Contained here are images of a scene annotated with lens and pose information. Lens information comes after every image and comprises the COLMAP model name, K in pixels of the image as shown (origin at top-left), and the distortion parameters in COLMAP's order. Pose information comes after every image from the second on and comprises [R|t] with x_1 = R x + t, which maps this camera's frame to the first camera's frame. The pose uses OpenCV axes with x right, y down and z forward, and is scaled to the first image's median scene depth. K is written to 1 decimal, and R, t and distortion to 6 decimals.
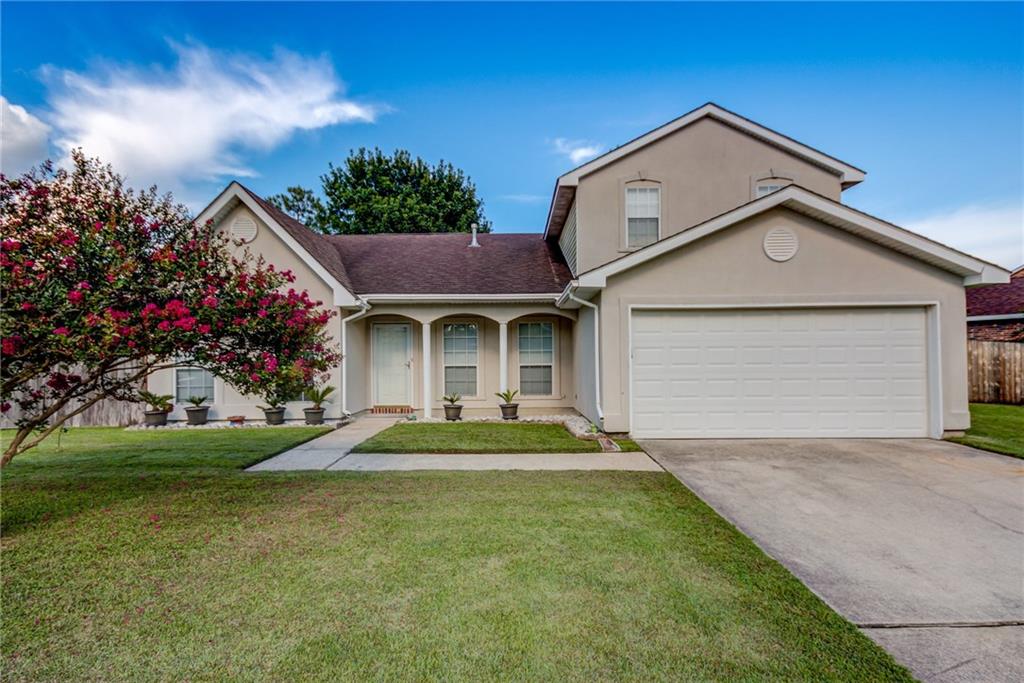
lens RADIAL K [[472.0, 0, 510.5], [0, 472.0, 352.9], [0, 0, 1]] dist [0.026774, -0.009542]
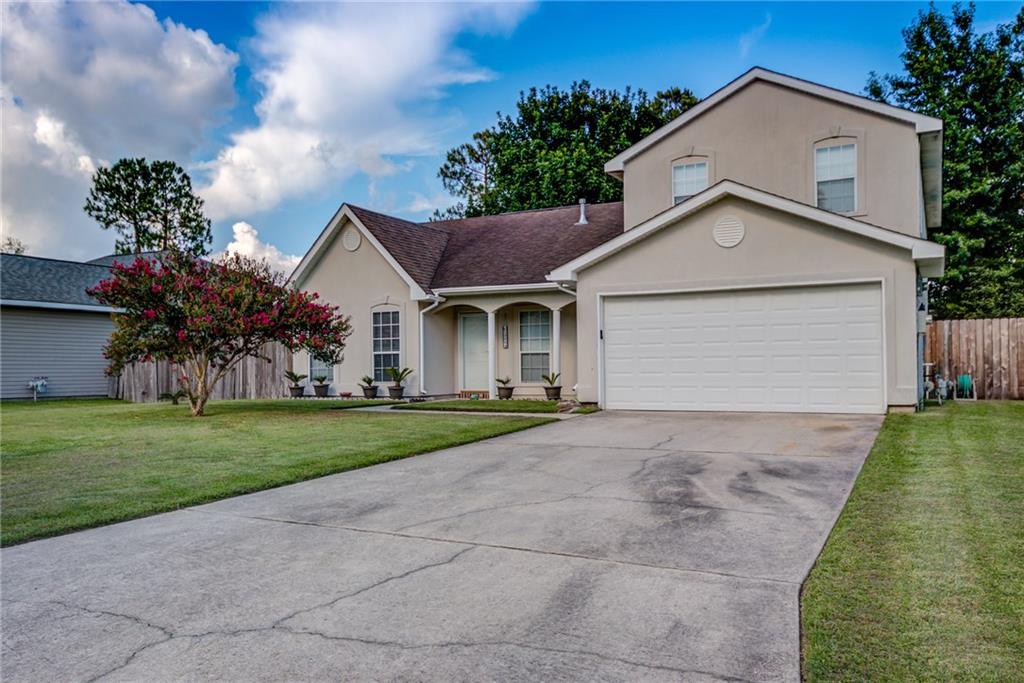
lens RADIAL K [[941.6, 0, 510.5], [0, 941.6, 369.8], [0, 0, 1]] dist [-0.012033, -0.008379]
pose [[0.875981, -0.000723, -0.482345, 0.954680], [0.006238, 0.999932, 0.009831, 0.051062], [0.482305, -0.011620, 0.875926, -0.915890]]
